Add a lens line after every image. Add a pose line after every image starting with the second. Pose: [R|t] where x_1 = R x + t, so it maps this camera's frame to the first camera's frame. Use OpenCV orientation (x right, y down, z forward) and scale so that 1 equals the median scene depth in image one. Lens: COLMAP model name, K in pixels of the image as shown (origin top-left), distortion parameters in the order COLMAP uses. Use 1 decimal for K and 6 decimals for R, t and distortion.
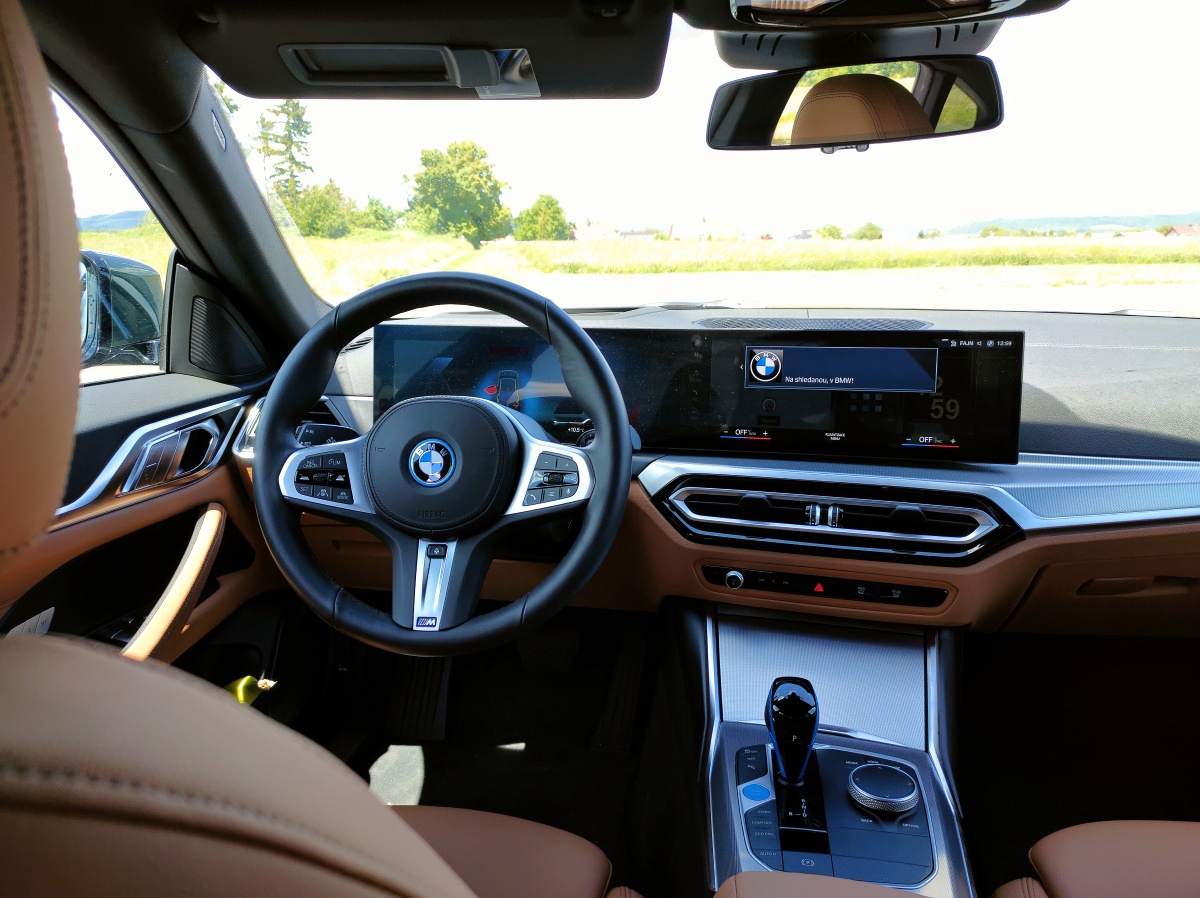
lens RADIAL K [[914.8, 0, 600.0], [0, 914.8, 449.0], [0, 0, 1]] dist [0.057676, -0.057584]
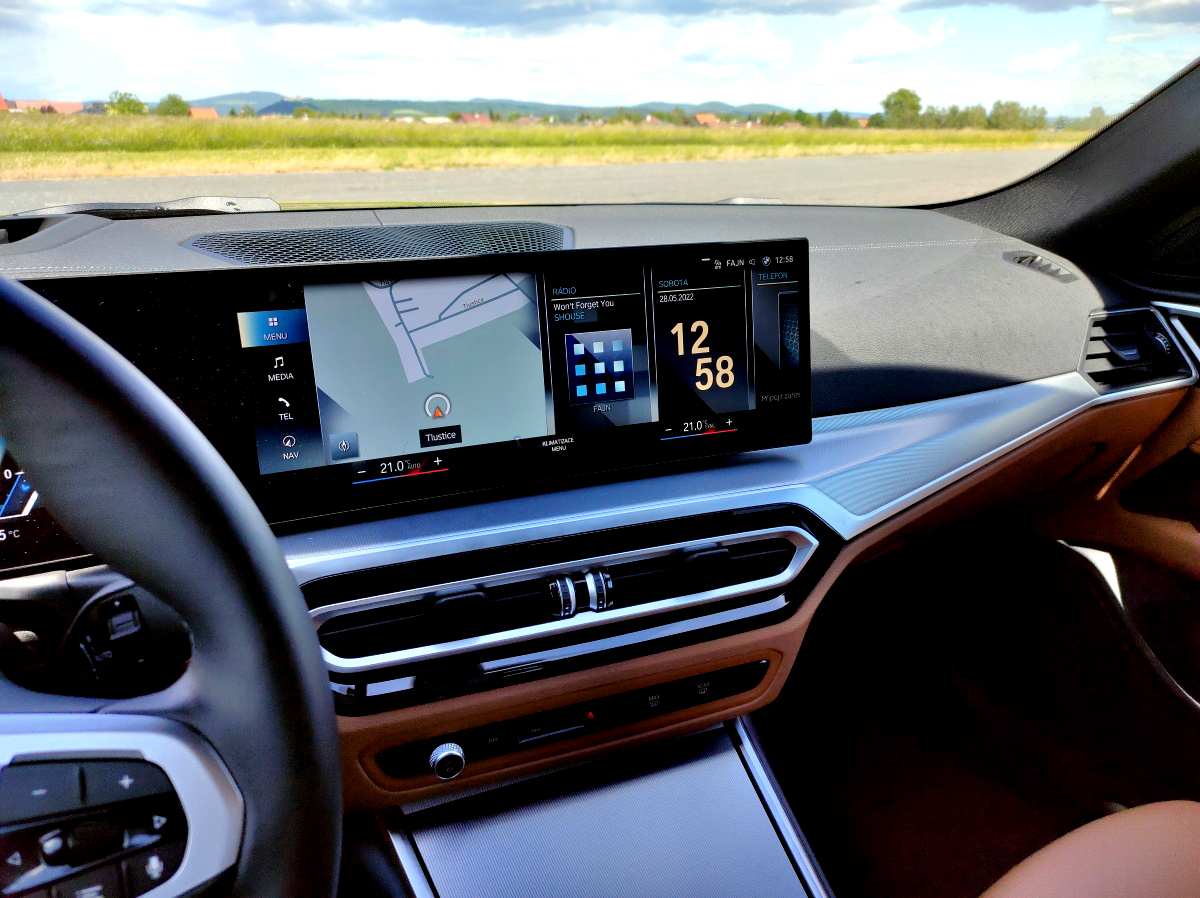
lens RADIAL K [[914.8, 0, 600.0], [0, 914.8, 449.0], [0, 0, 1]] dist [0.057676, -0.057584]
pose [[0.772702, -0.197406, 0.603292, -0.065867], [0.124271, 0.979067, 0.161198, -0.102477], [-0.622485, -0.049586, 0.781059, 0.568582]]
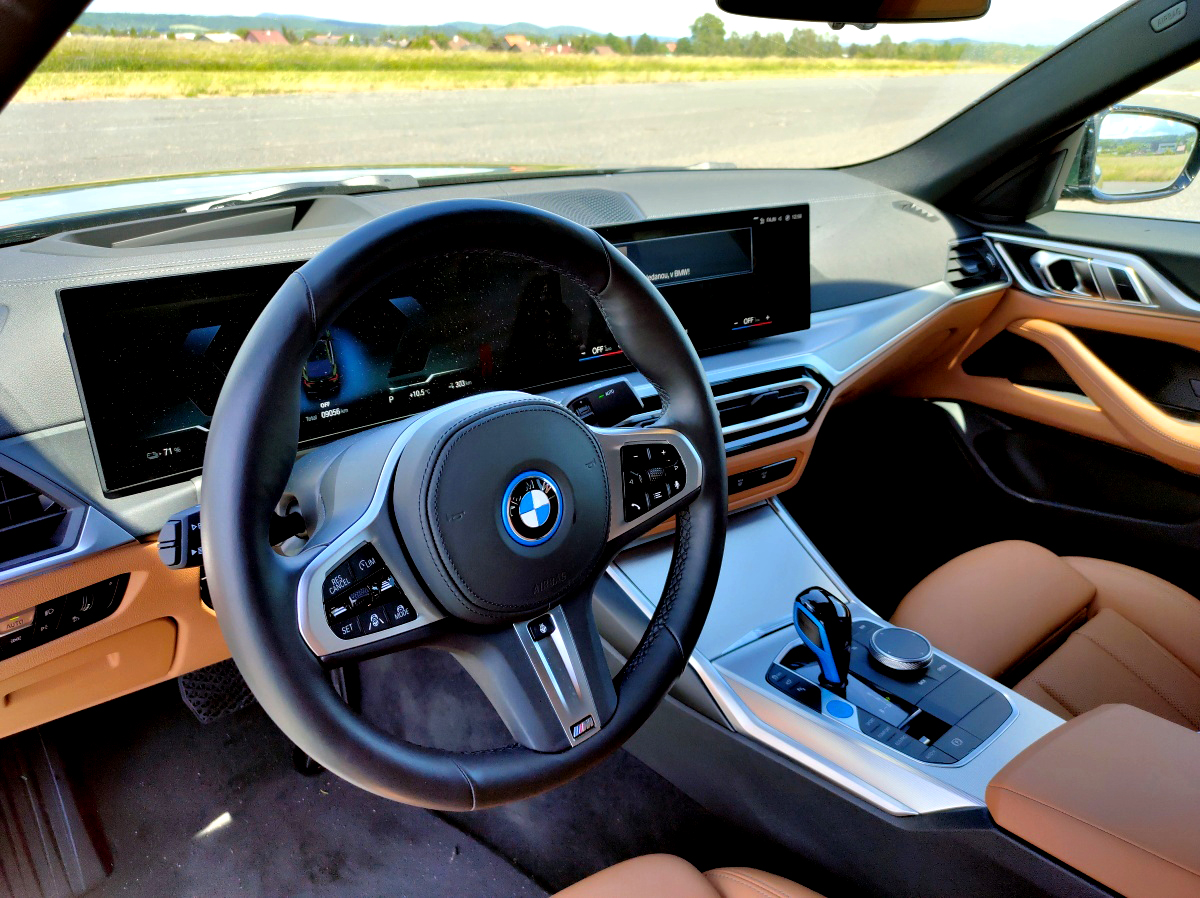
lens RADIAL K [[914.8, 0, 600.0], [0, 914.8, 449.0], [0, 0, 1]] dist [0.057676, -0.057584]
pose [[0.637077, -0.289167, 0.714504, -0.520912], [0.146282, 0.955475, 0.256260, -0.159954], [-0.756792, -0.058738, 0.651011, 0.463684]]
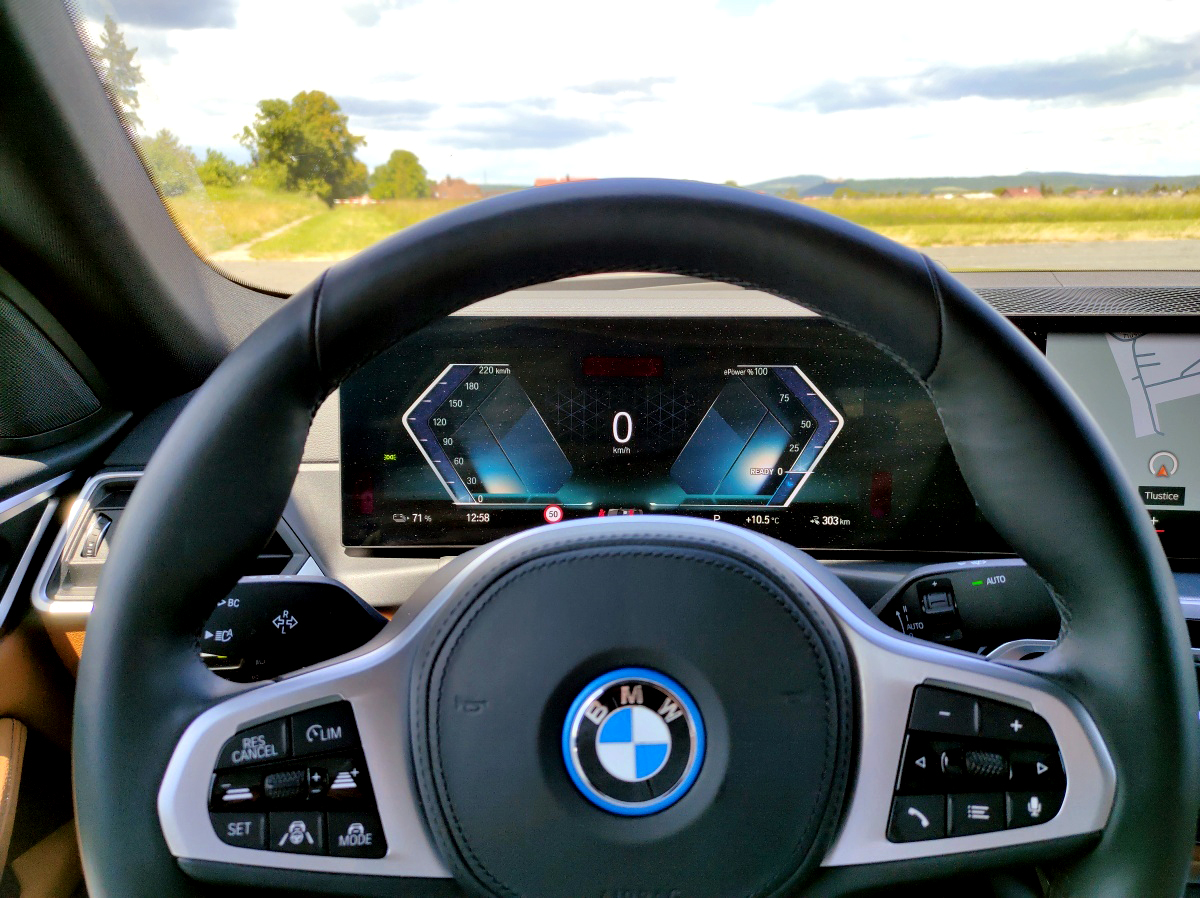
lens RADIAL K [[914.8, 0, 600.0], [0, 914.8, 449.0], [0, 0, 1]] dist [0.057676, -0.057584]
pose [[0.989372, -0.037098, 0.140595, -0.205264], [0.031363, 0.998591, 0.042795, -0.093560], [-0.141985, -0.037931, 0.989142, 0.572283]]
